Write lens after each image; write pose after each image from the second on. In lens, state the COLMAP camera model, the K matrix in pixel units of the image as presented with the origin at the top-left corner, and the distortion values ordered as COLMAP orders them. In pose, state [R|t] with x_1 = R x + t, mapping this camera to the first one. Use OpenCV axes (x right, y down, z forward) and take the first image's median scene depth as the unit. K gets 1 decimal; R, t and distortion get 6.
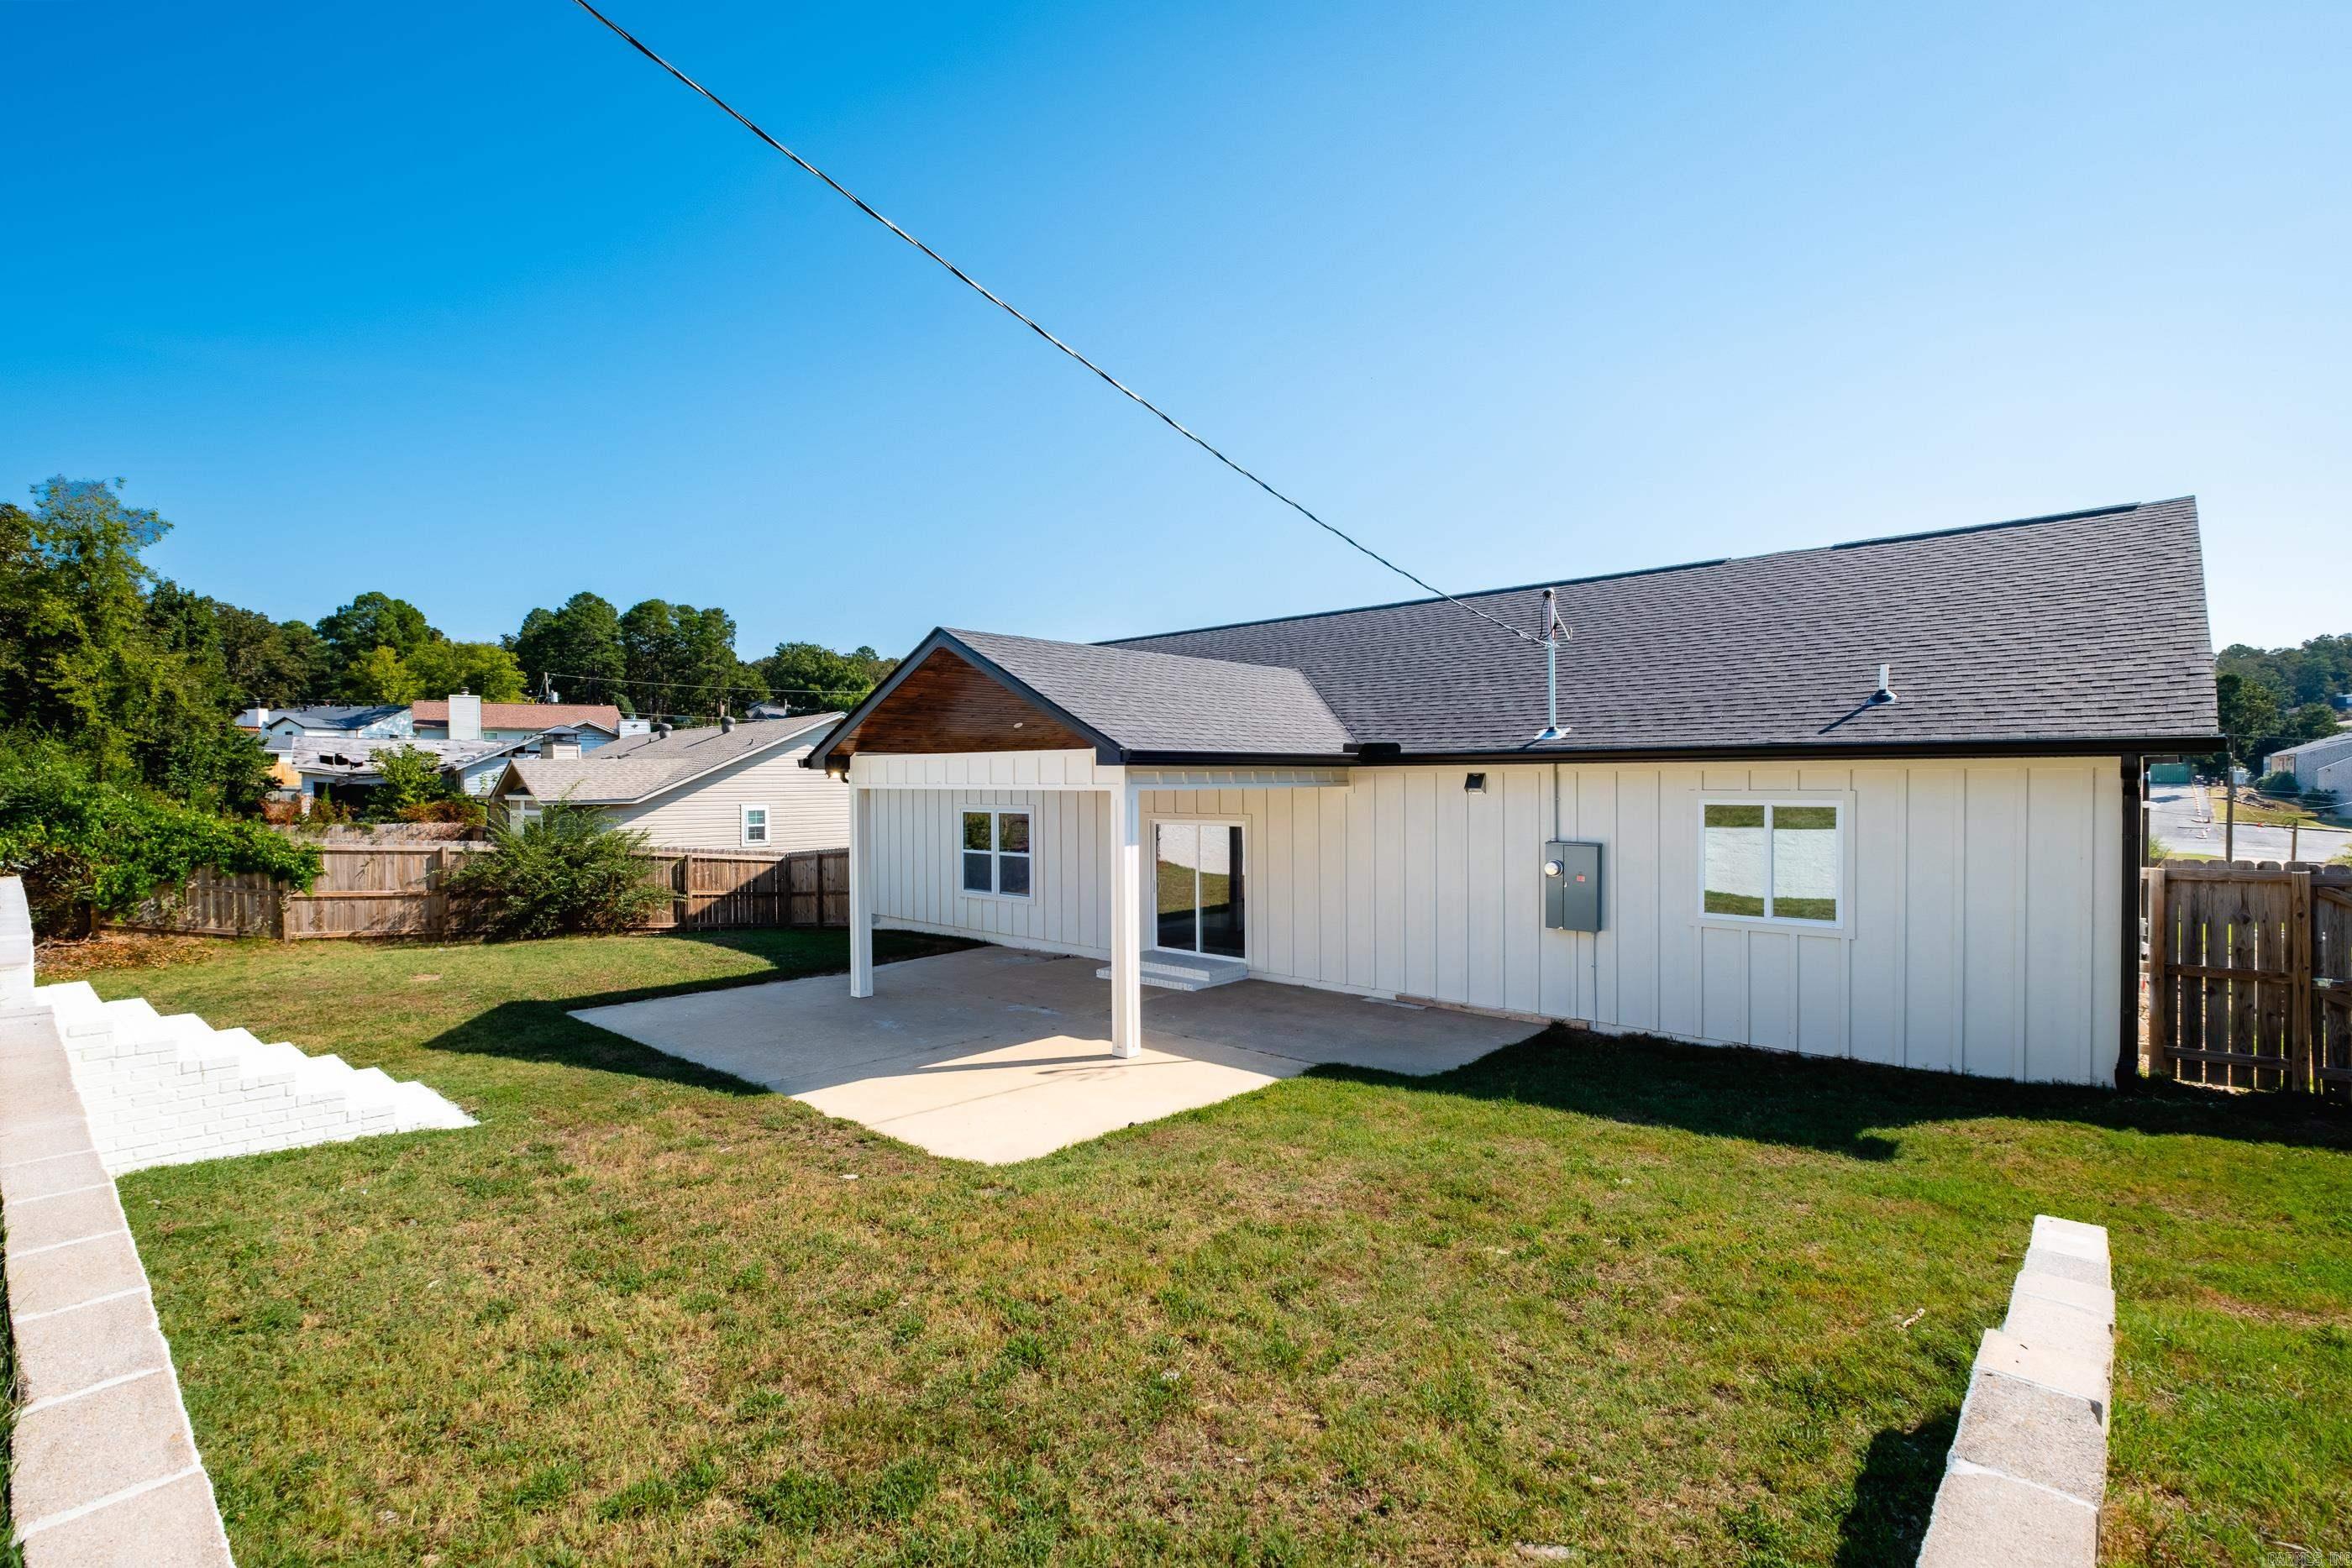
lens RADIAL K [[1049.0, 0, 1102.7], [0, 1049.0, 782.3], [0, 0, 1]] dist [-0.000363, -0.000157]
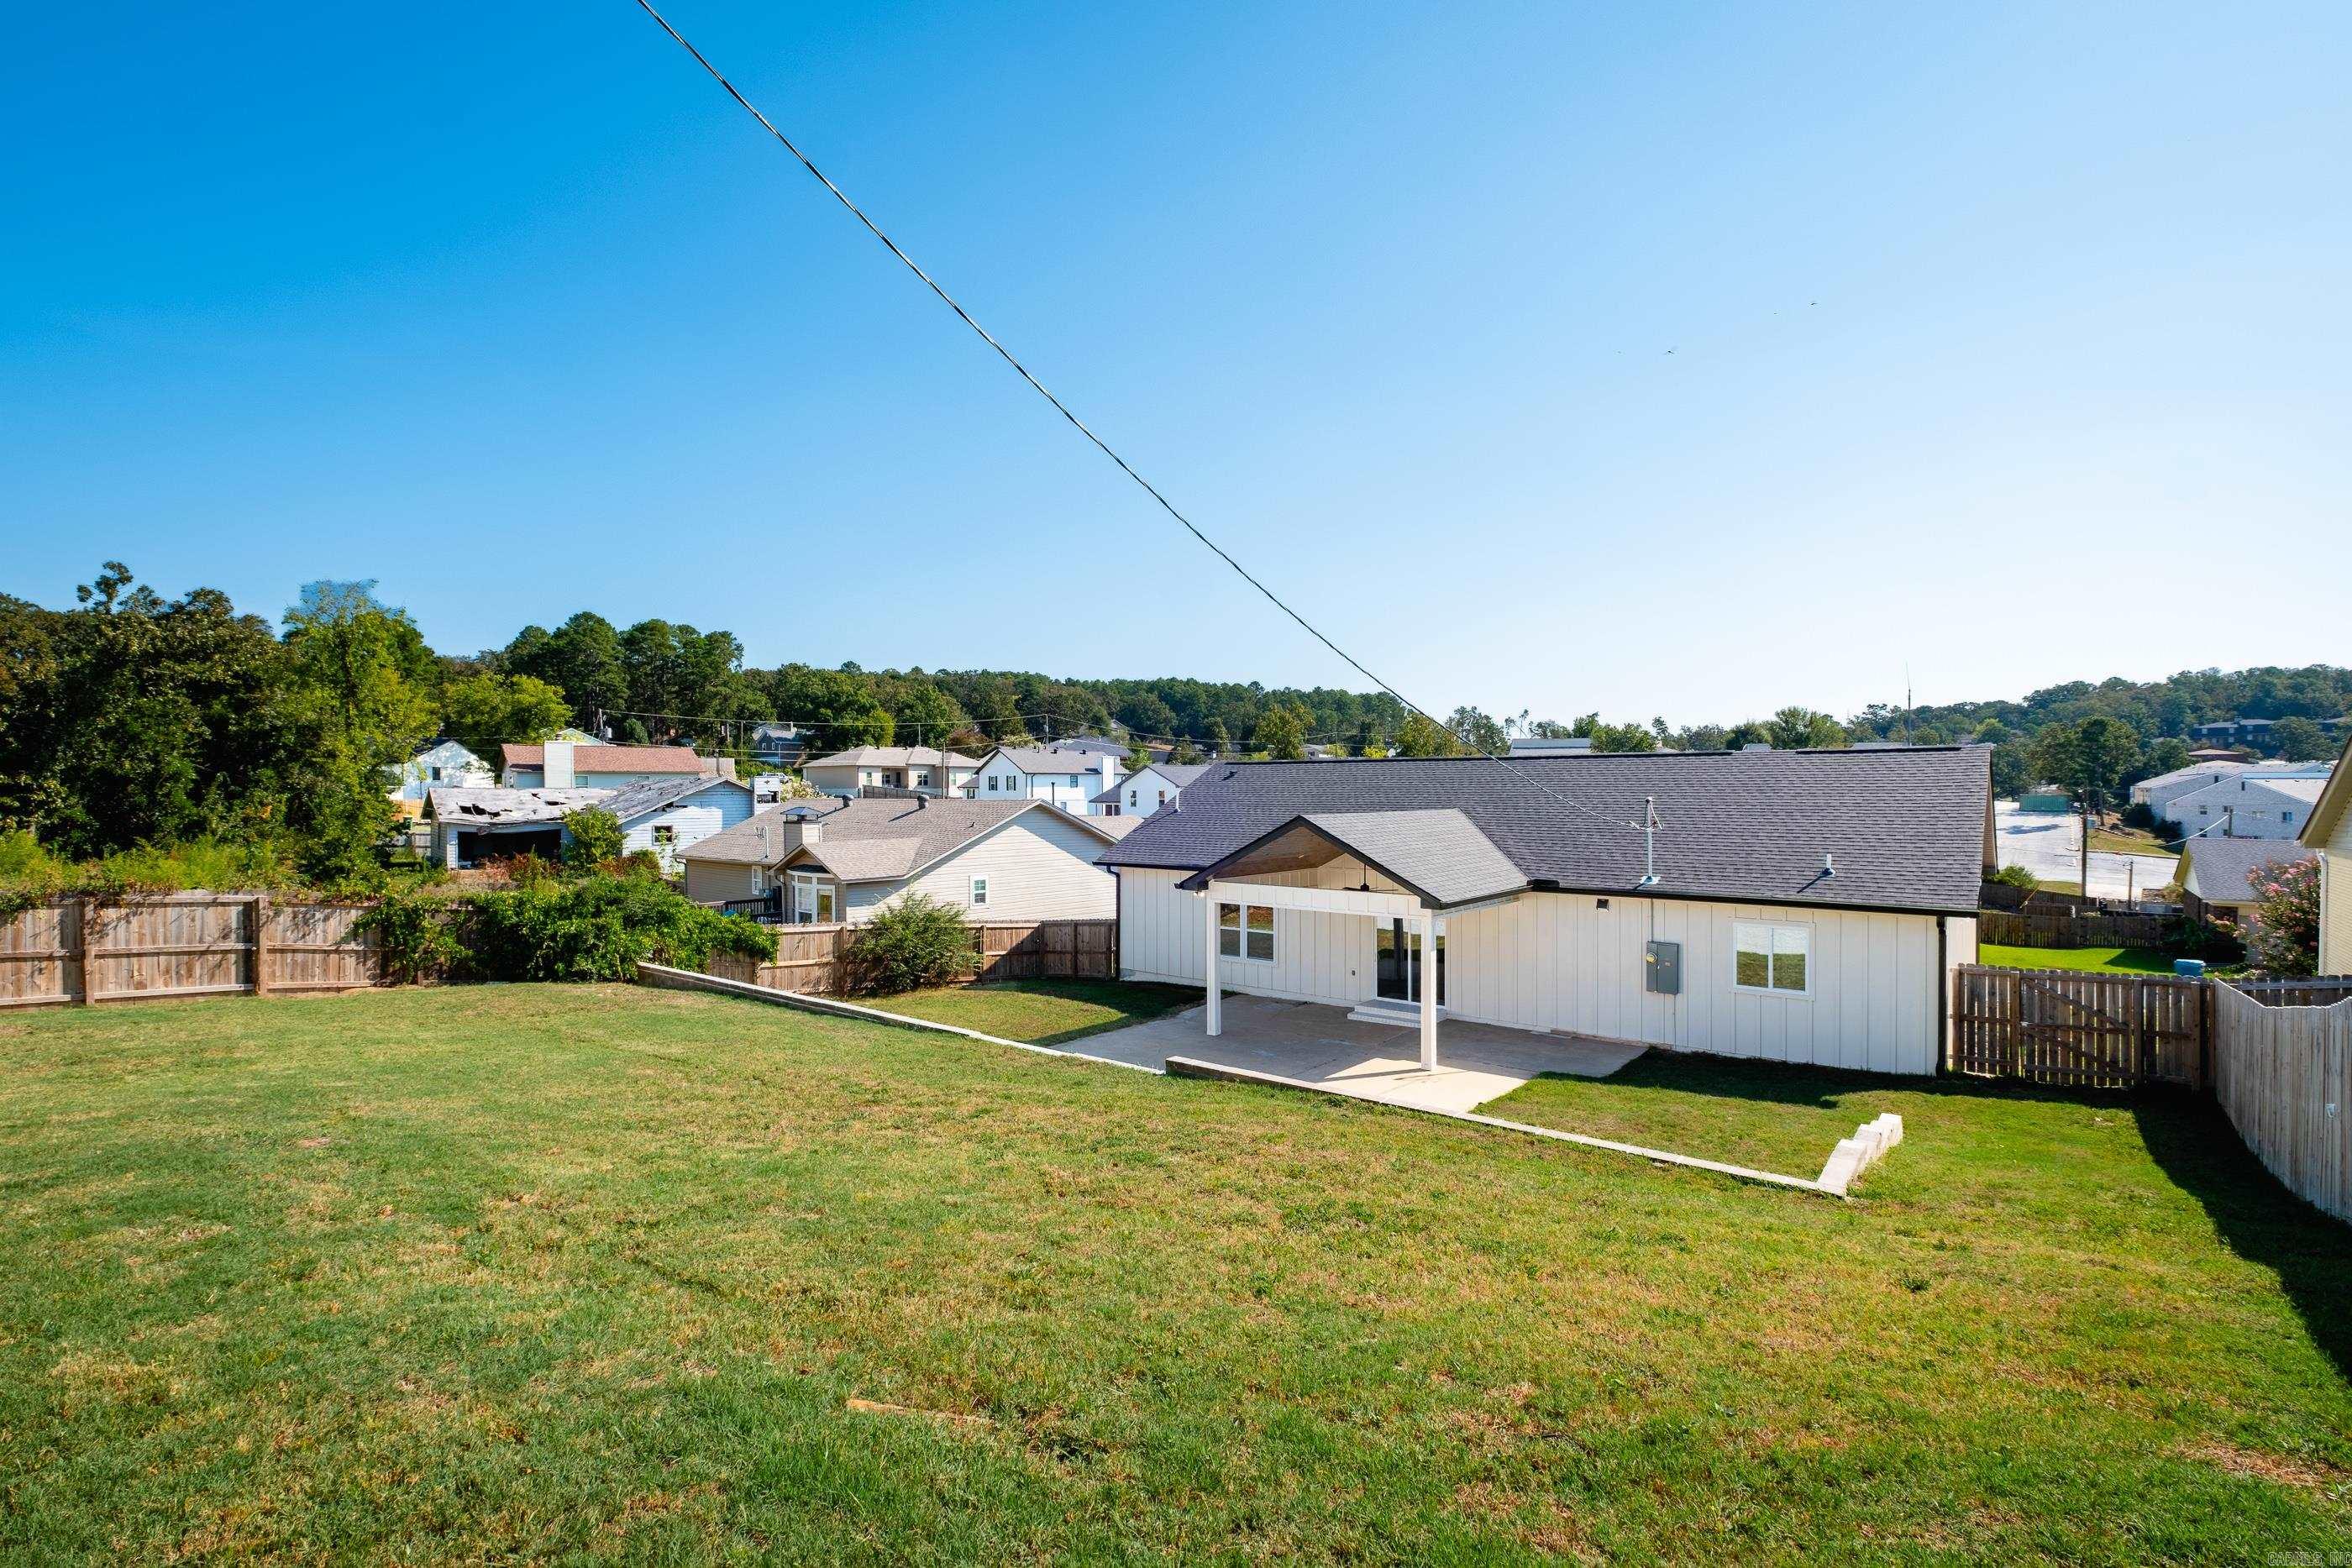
lens RADIAL K [[1050.9, 0, 1176.0], [0, 1050.9, 784.0], [0, 0, 1]] dist [0.000607, -0.000526]
pose [[0.995490, 0.006252, 0.094664, -0.413043], [-0.005229, 0.999925, -0.011055, -0.144199], [-0.094727, 0.010511, 0.995448, -0.528700]]
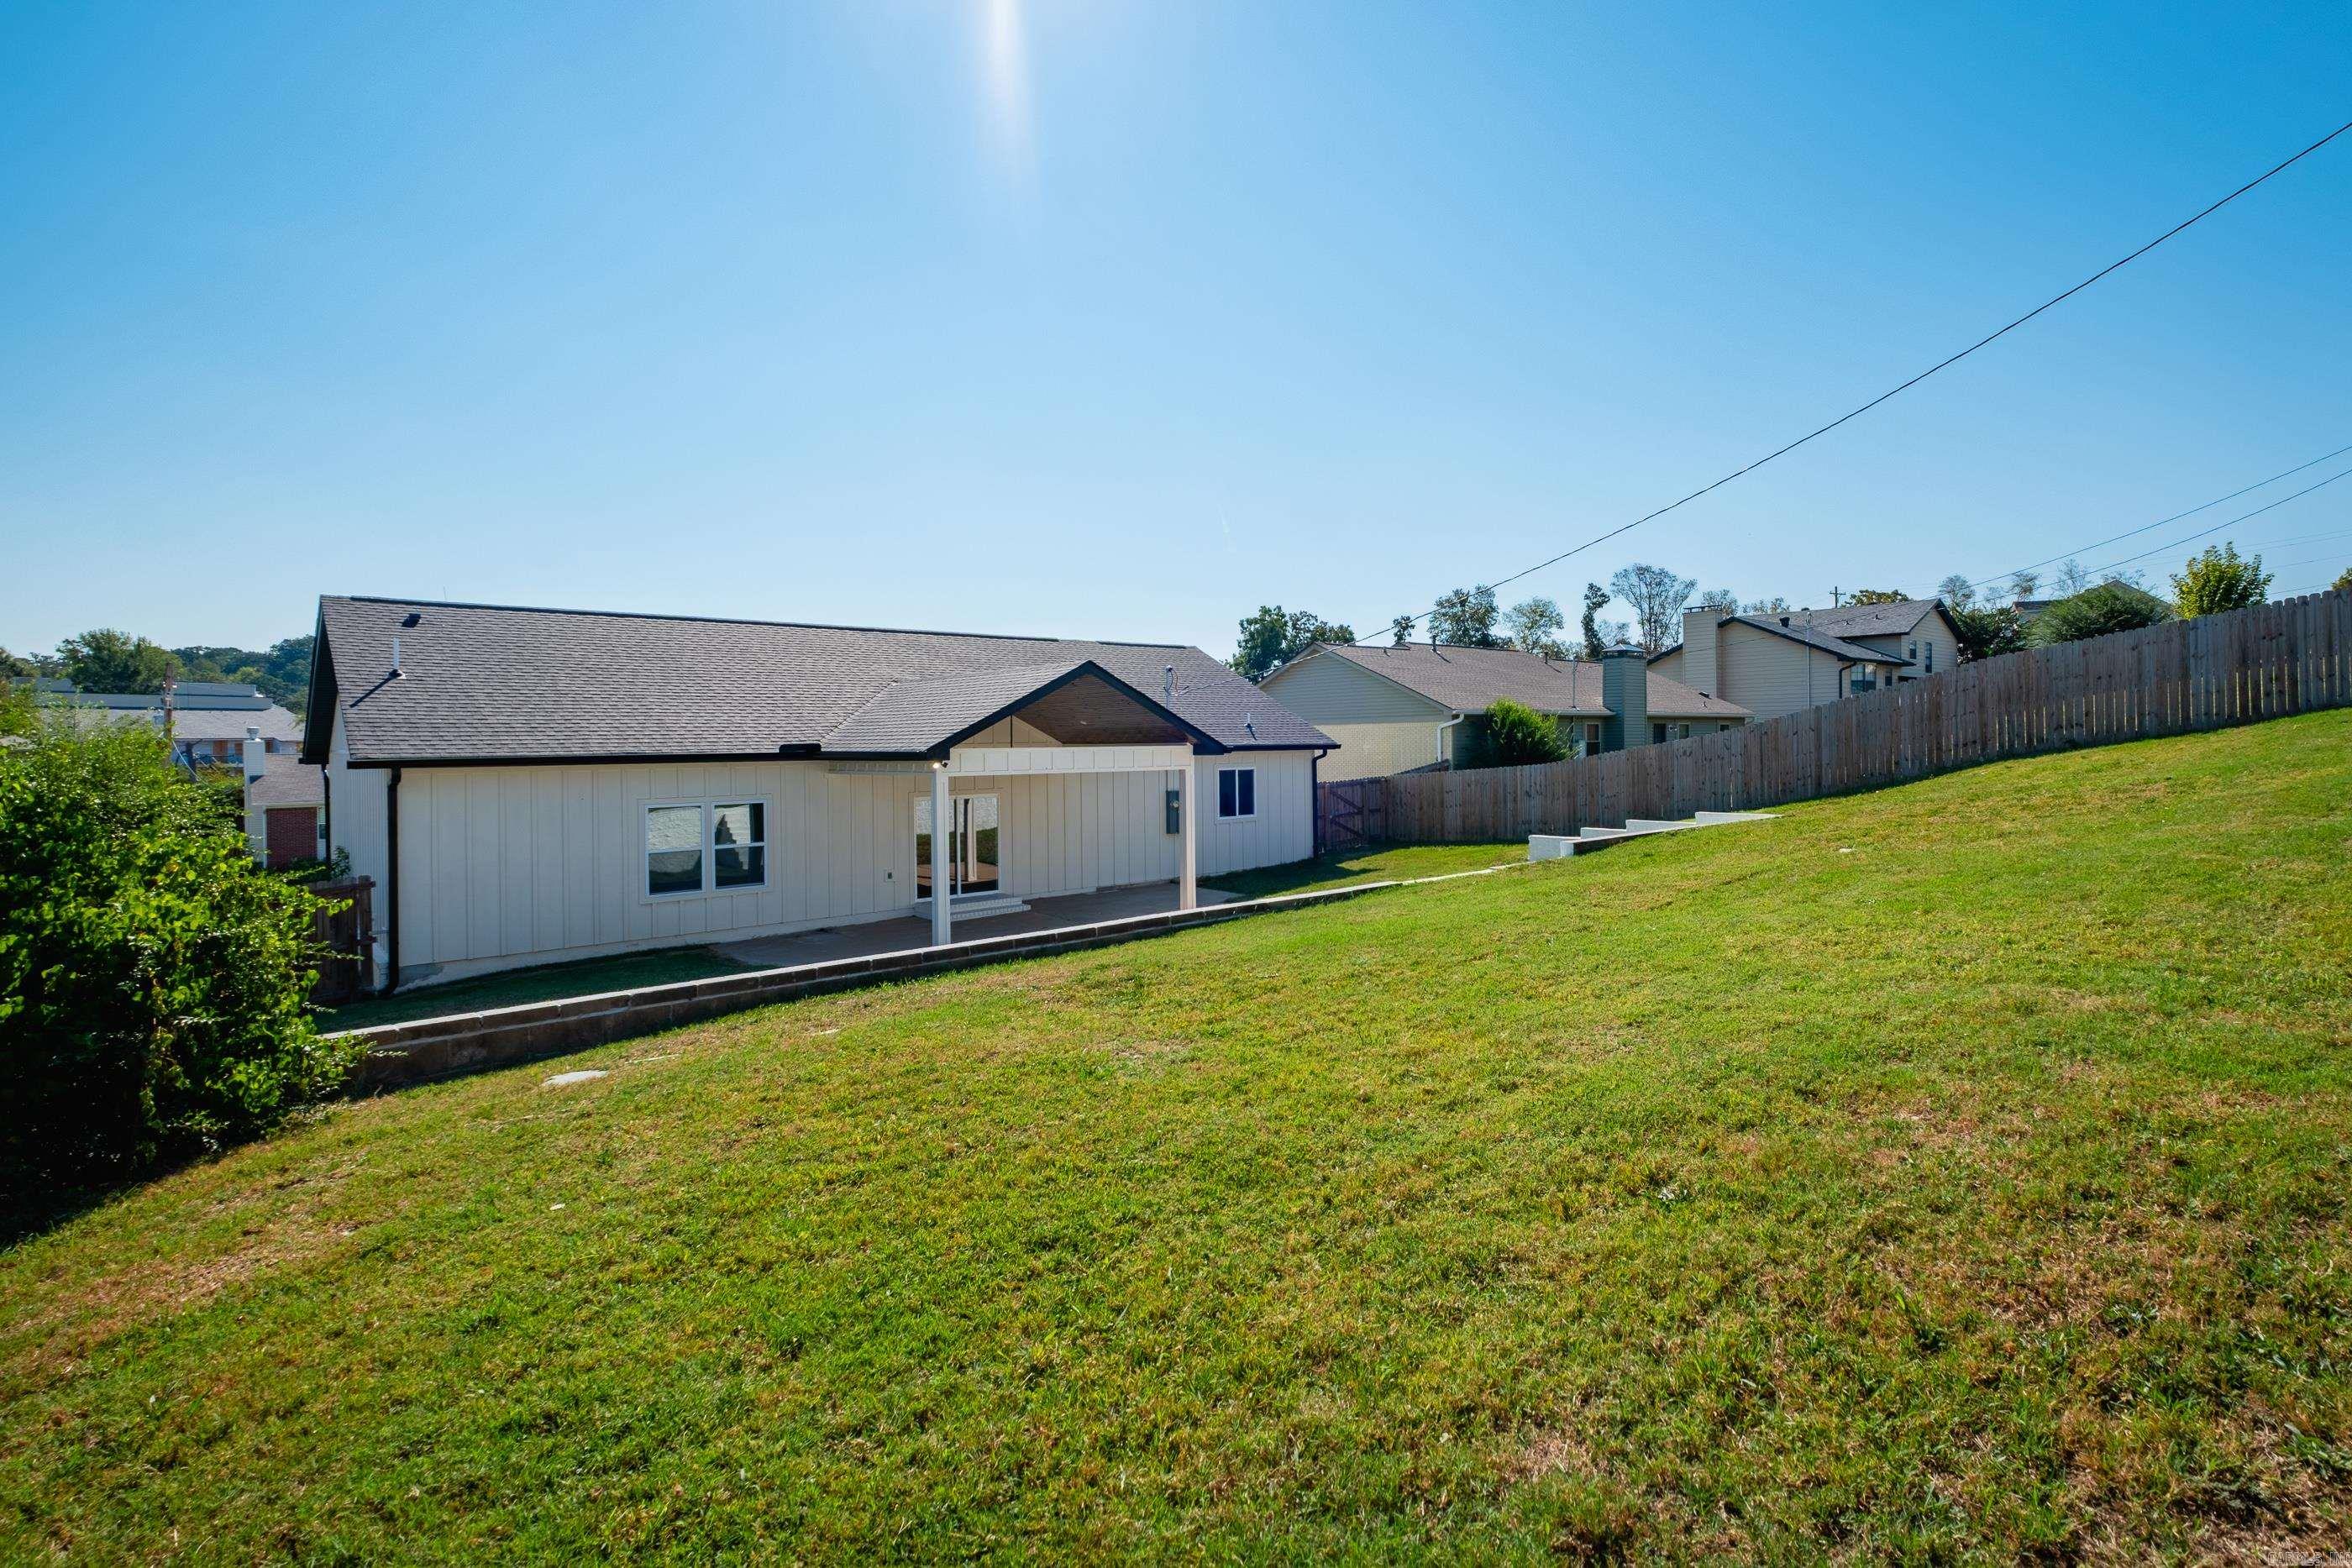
lens RADIAL K [[1140.1, 0, 1272.4], [0, 1140.1, 742.3], [0, 0, 1]] dist [-0.001058, -0.000841]
pose [[0.060440, 0.003239, 0.998167, -1.374604], [0.016467, 0.999855, -0.004242, -0.019444], [-0.998036, 0.016694, 0.060378, 0.528439]]
